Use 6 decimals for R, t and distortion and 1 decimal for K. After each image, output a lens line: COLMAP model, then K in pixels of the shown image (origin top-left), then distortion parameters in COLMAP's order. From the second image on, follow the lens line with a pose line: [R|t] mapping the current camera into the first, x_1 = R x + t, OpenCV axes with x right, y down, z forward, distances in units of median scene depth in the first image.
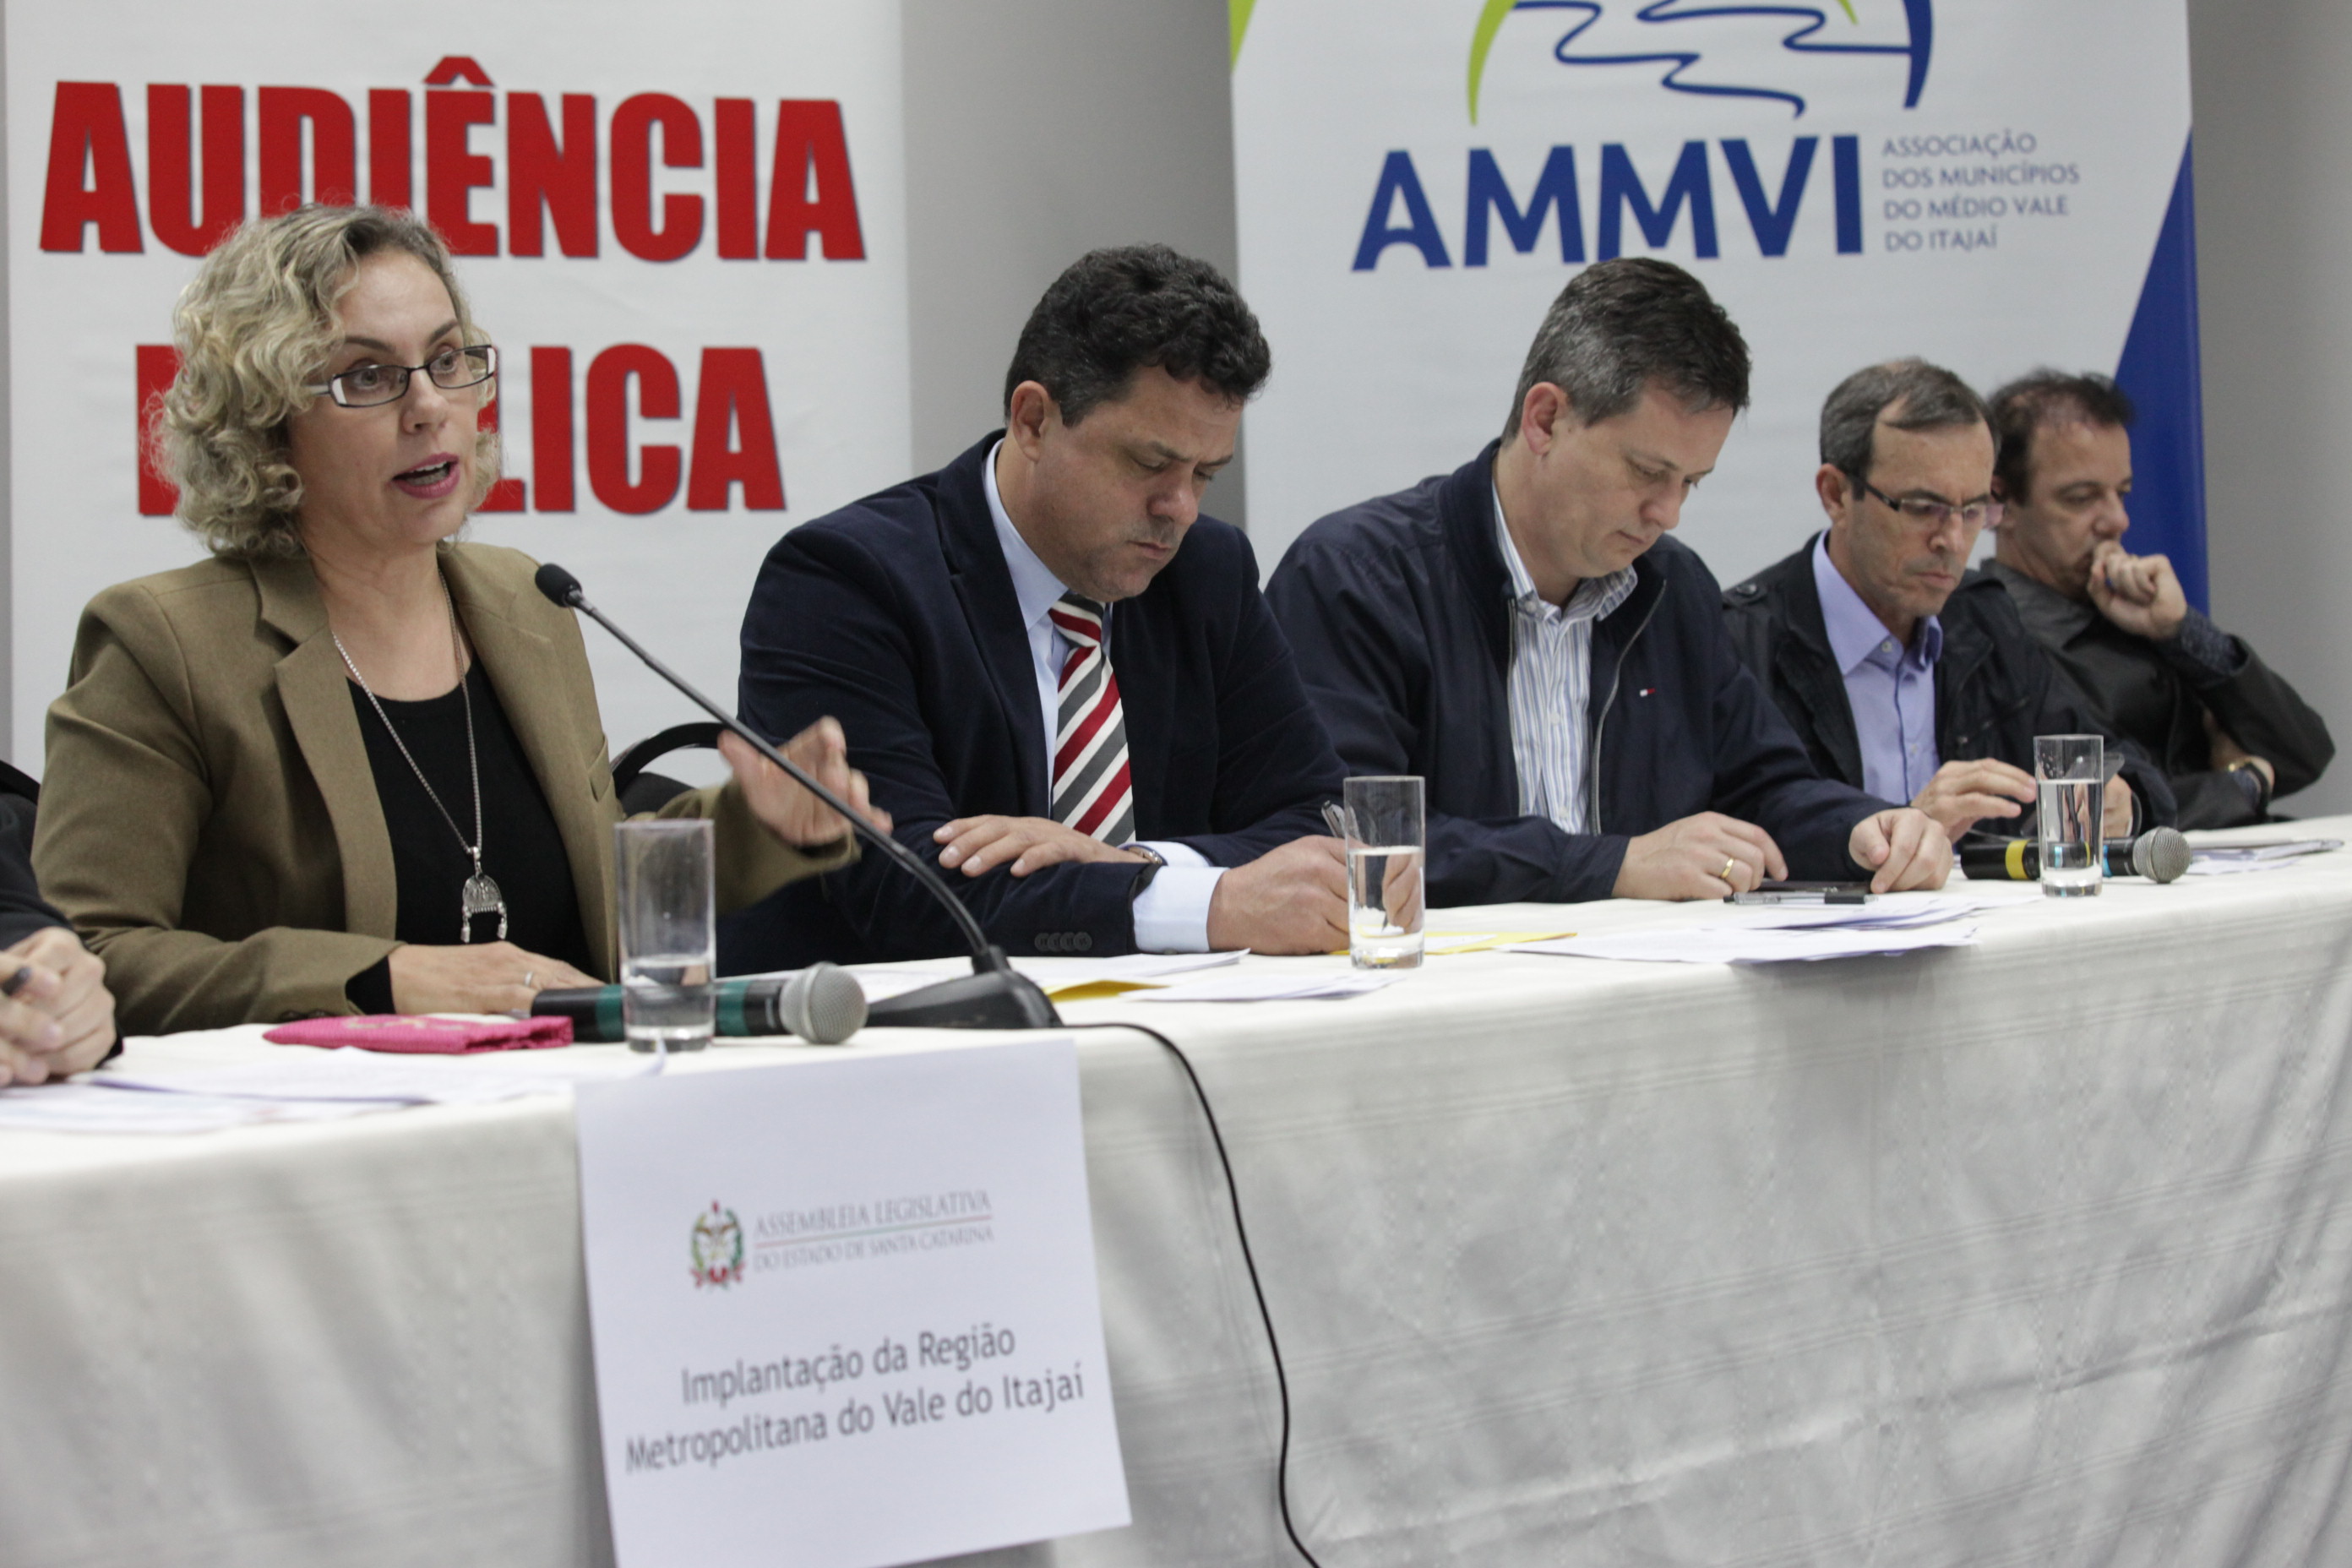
lens RADIAL K [[5201.4, 0, 1176.0], [0, 5201.4, 784.0], [0, 0, 1]] dist [-0.291931, 0.256595]
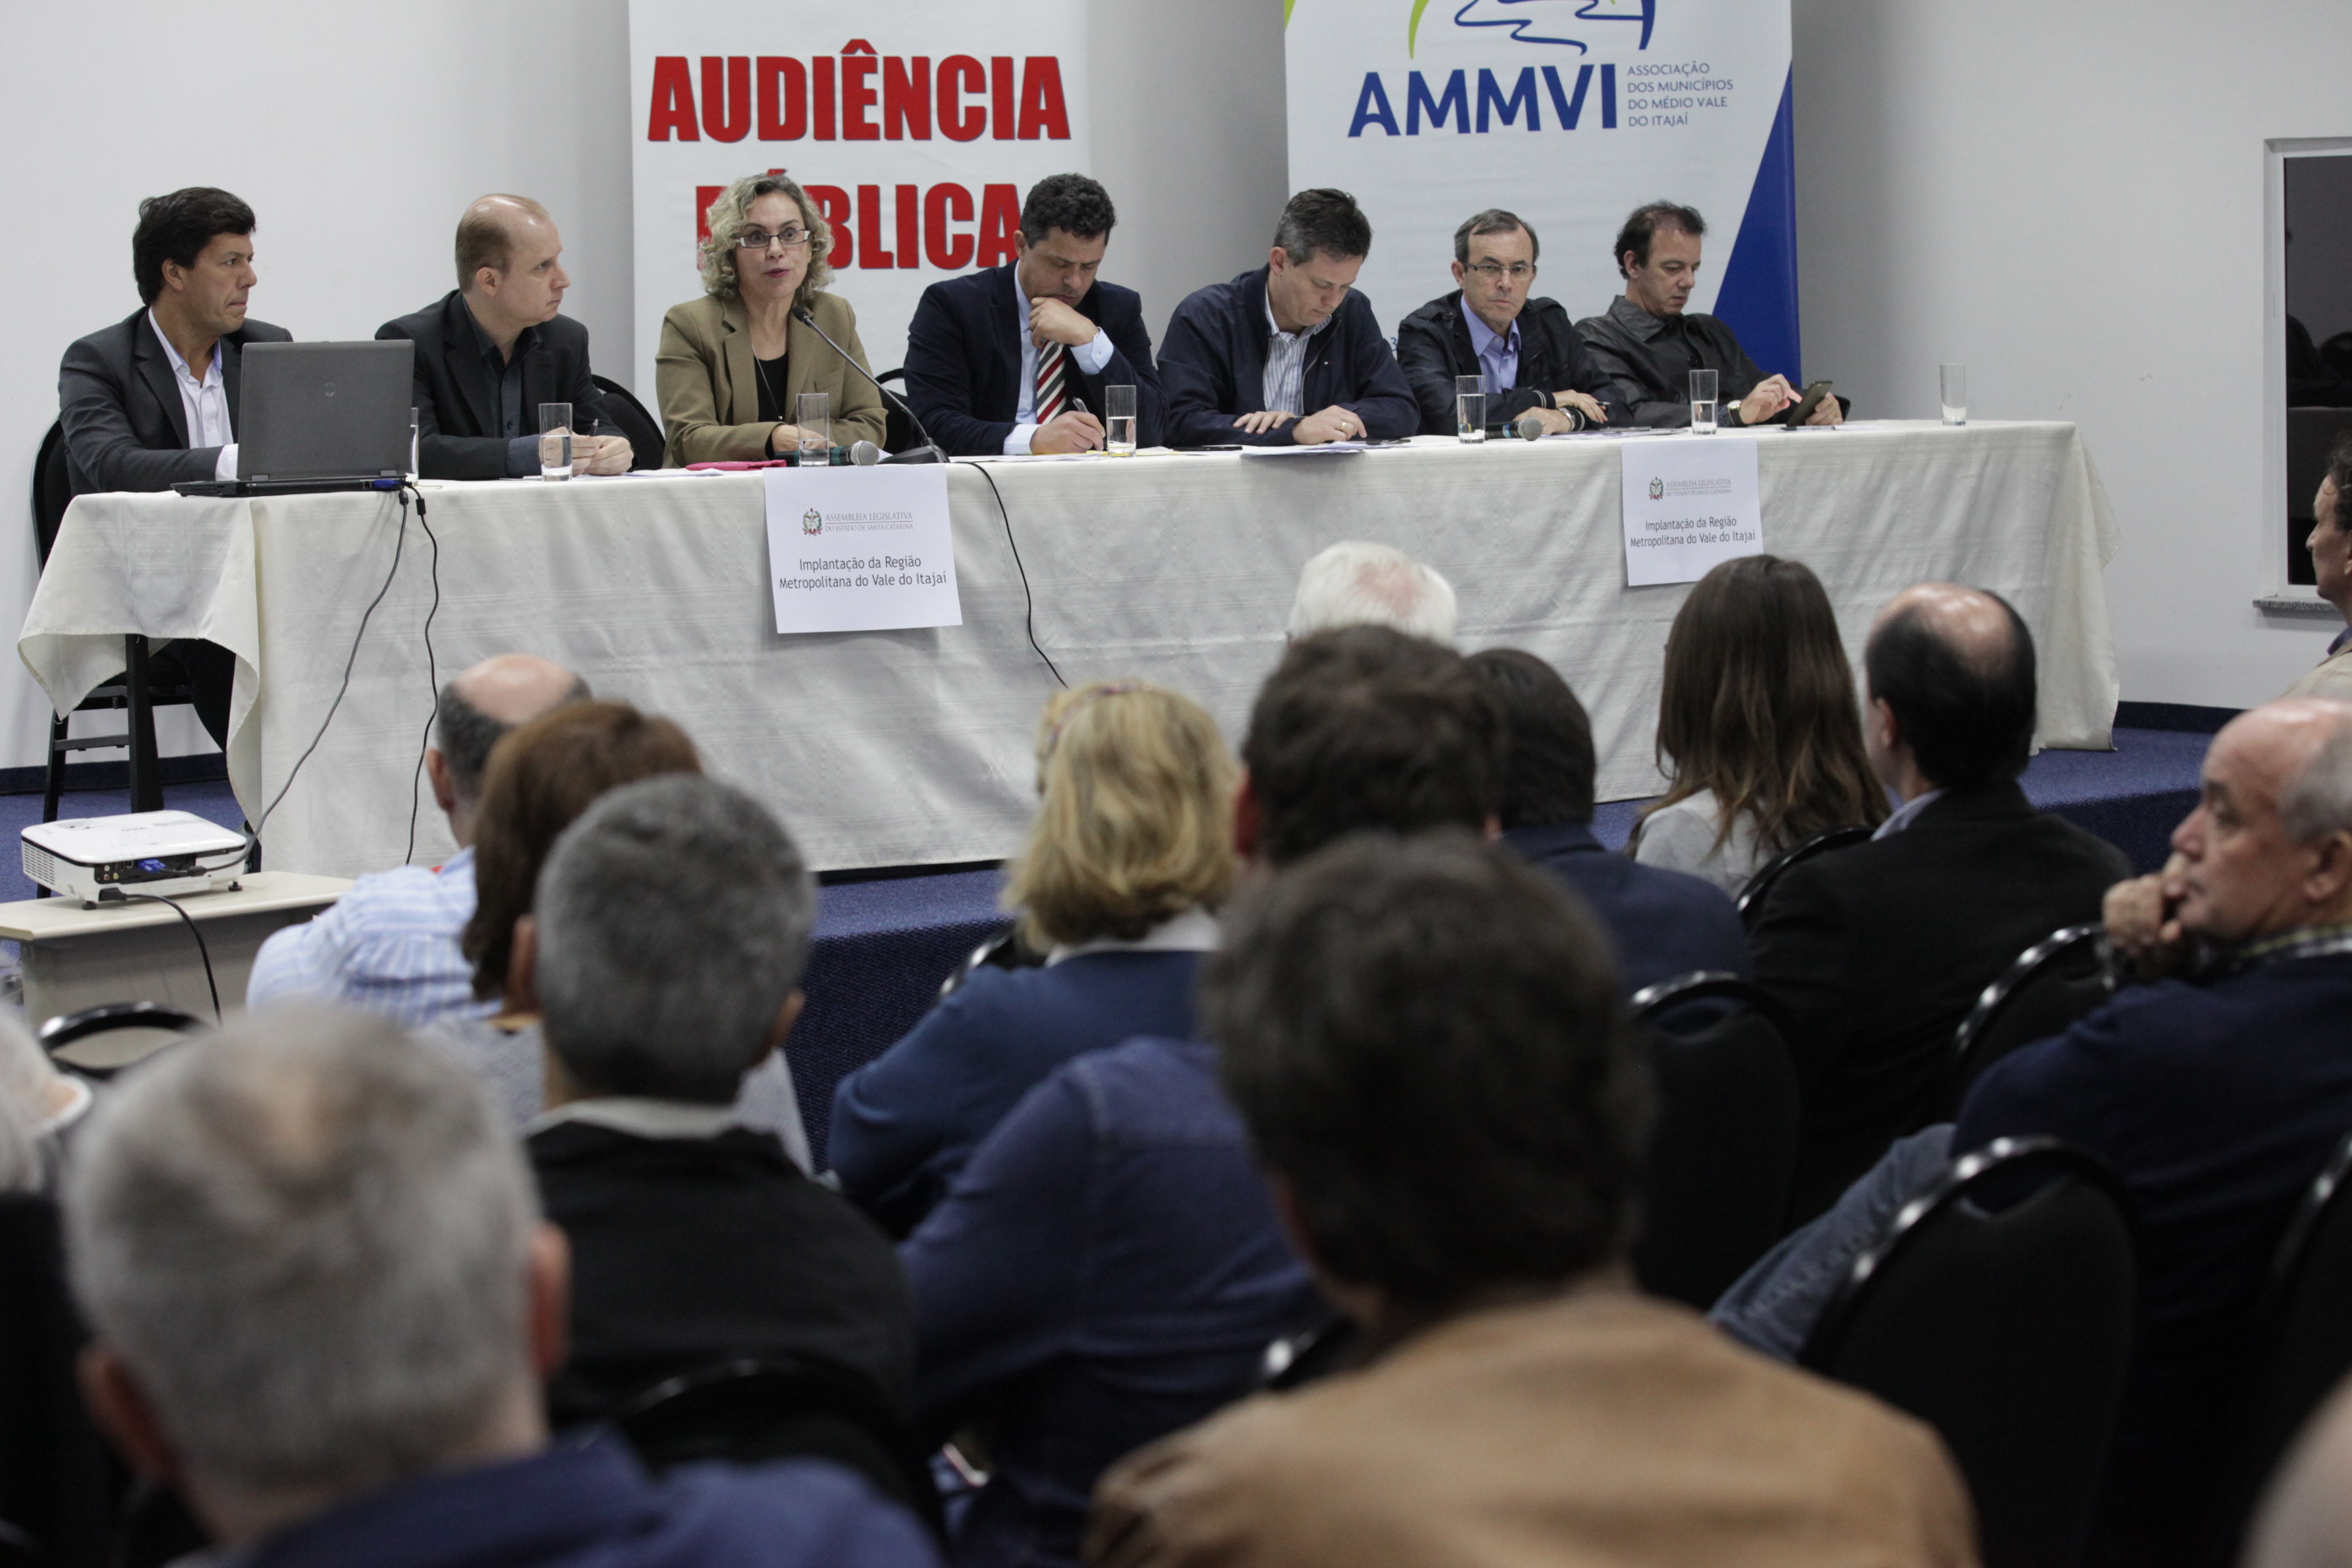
lens RADIAL K [[5481.0, 0, 1176.0], [0, 5481.0, 784.0], [0, 0, 1]] dist [-0.274406, 0.019650]
pose [[0.989431, 0.015560, -0.144167, 0.288812], [-0.007656, 0.998445, 0.055218, 0.028761], [0.144802, -0.053530, 0.988012, -1.074486]]
